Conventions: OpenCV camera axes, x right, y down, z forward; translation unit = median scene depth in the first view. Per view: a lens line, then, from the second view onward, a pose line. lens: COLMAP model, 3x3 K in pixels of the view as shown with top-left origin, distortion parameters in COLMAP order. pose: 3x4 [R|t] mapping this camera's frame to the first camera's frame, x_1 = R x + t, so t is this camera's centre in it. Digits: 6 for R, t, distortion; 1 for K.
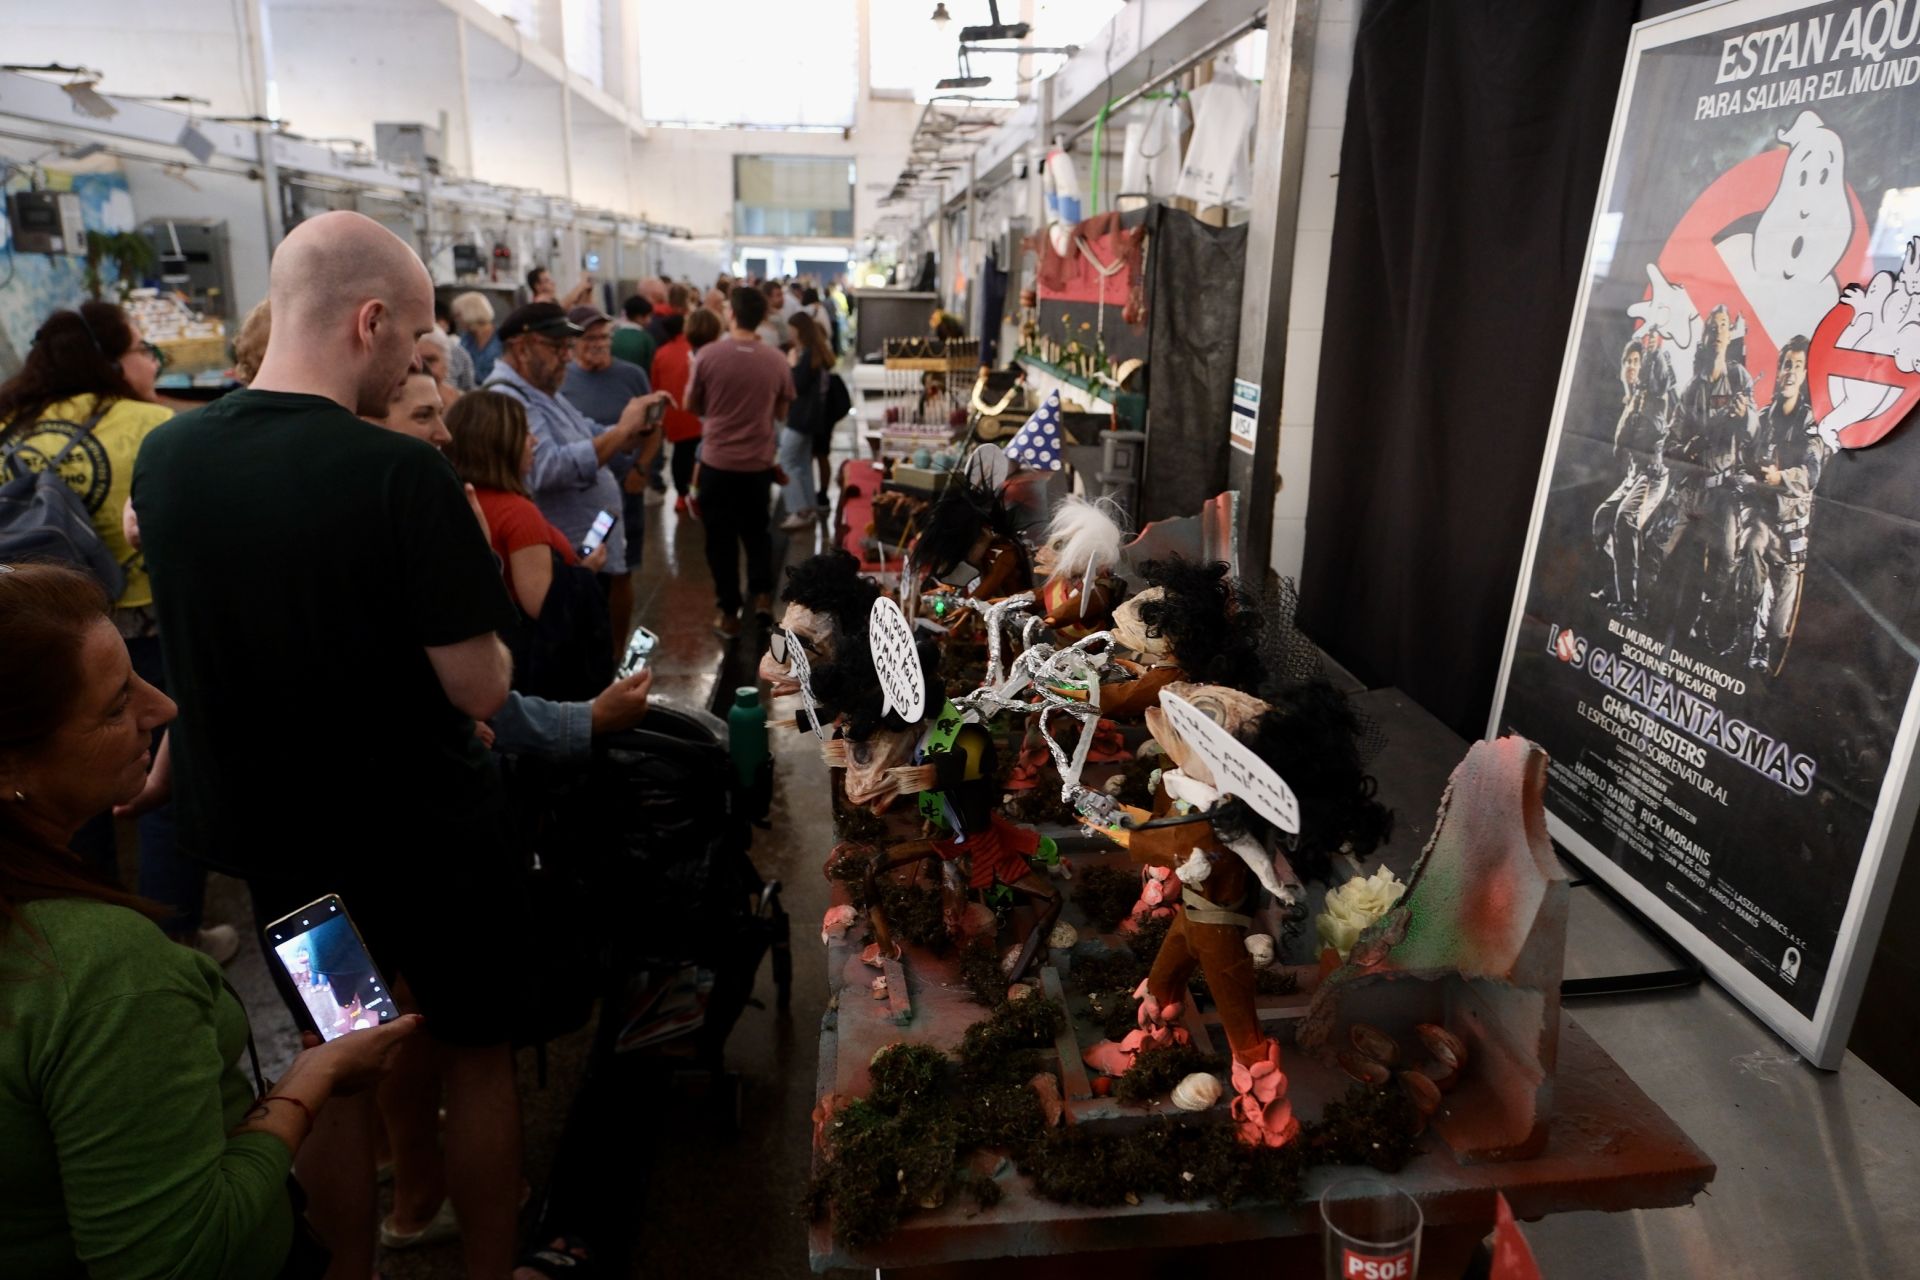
lens RADIAL K [[1294.8, 0, 956.8], [0, 1294.8, 629.3], [0, 0, 1]] dist [-0.012343, 0.002785]
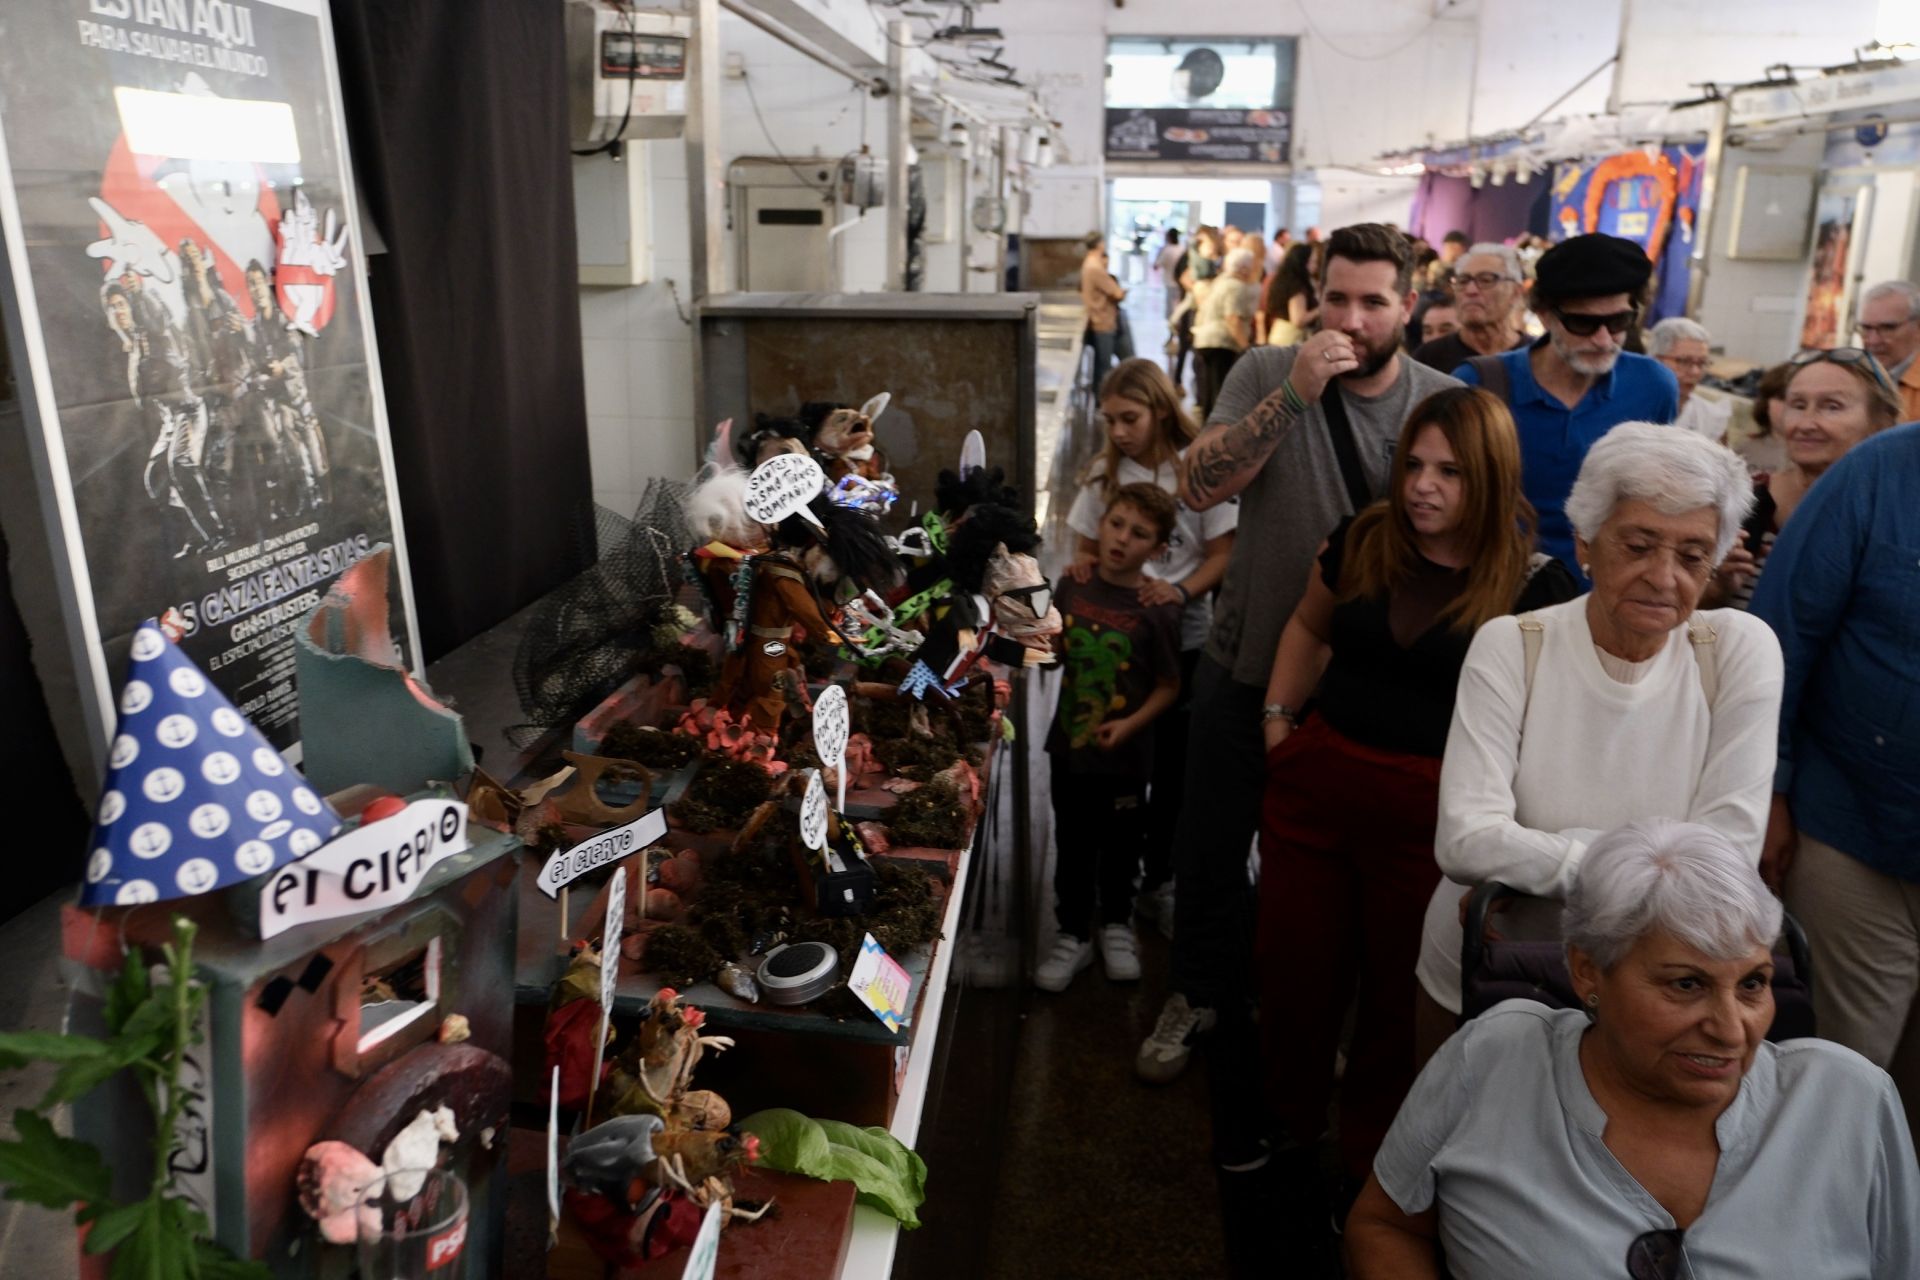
lens RADIAL K [[1581.8, 0, 902.0], [0, 1581.8, 644.9], [0, 0, 1]] dist [-0.010884, 0.003475]
pose [[-0.977507, -0.081601, 0.194478, -0.269416], [0.028327, 0.862962, 0.504474, -0.588029], [-0.208993, 0.498636, -0.841240, 2.087098]]
